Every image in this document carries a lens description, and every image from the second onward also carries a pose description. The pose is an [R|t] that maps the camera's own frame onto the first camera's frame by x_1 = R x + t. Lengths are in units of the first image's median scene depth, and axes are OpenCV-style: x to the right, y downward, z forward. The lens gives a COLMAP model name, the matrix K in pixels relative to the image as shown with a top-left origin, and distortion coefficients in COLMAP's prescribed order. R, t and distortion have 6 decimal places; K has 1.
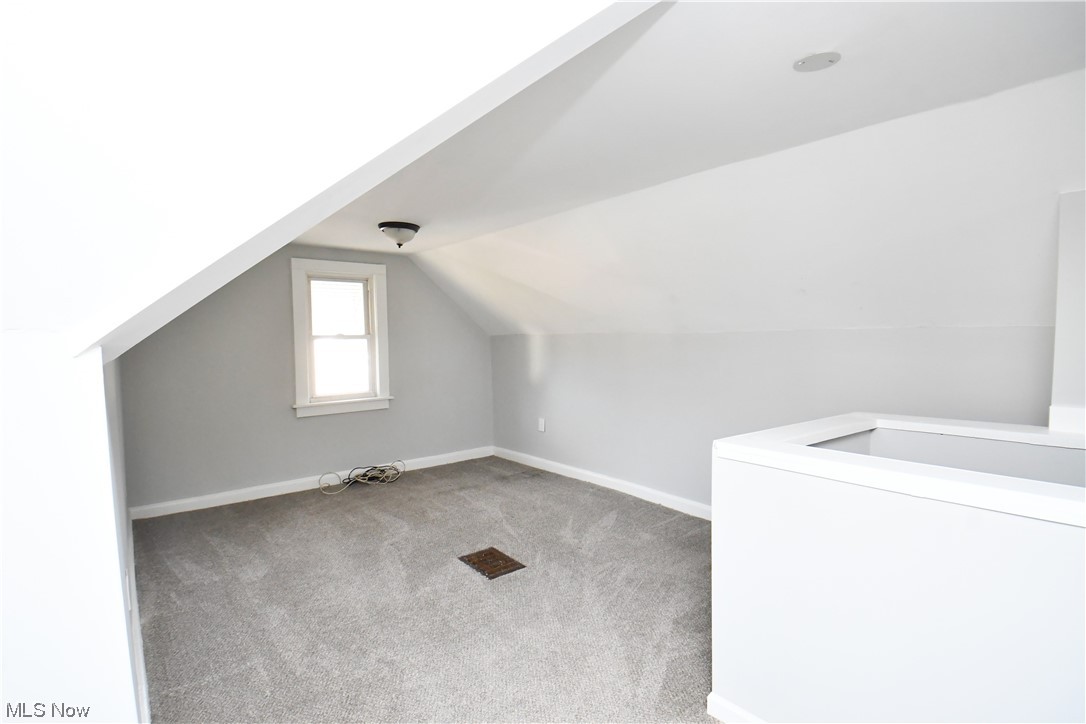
lens RADIAL K [[516.4, 0, 543.0], [0, 516.4, 362.0], [0, 0, 1]] dist [0.000958, -0.000786]
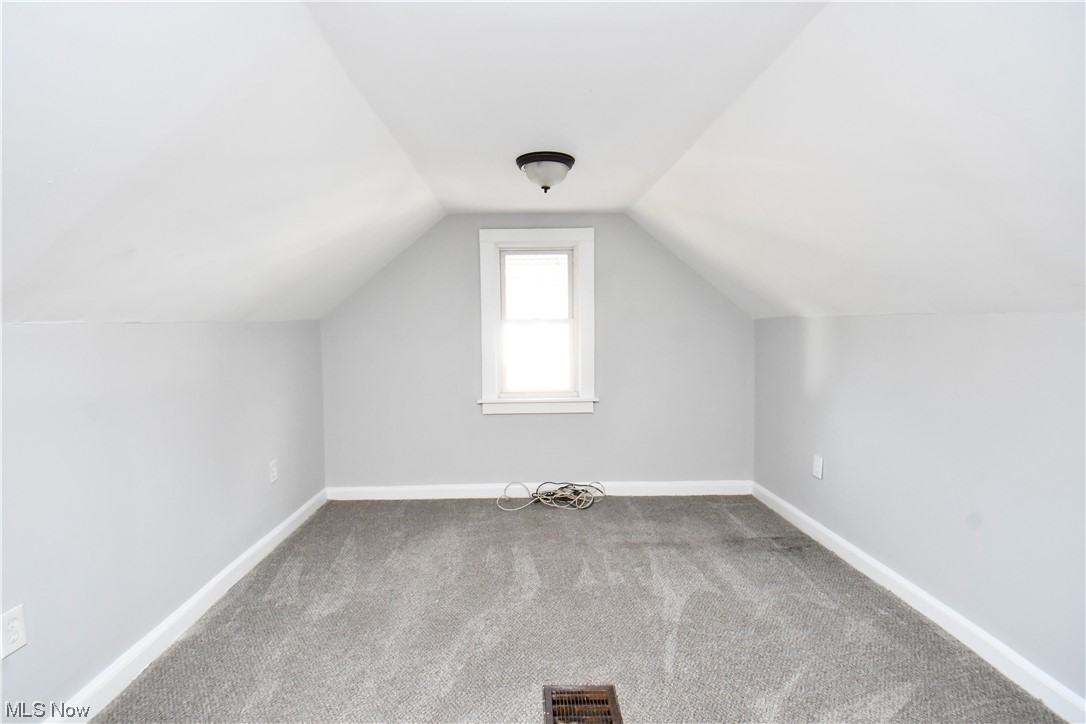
lens RADIAL K [[516.4, 0, 543.0], [0, 516.4, 362.0], [0, 0, 1]] dist [0.000958, -0.000786]
pose [[0.774001, 0.051912, -0.631053, 0.139885], [-0.028140, 0.998469, 0.047622, -0.023442], [0.632559, -0.019102, 0.774276, 0.372314]]
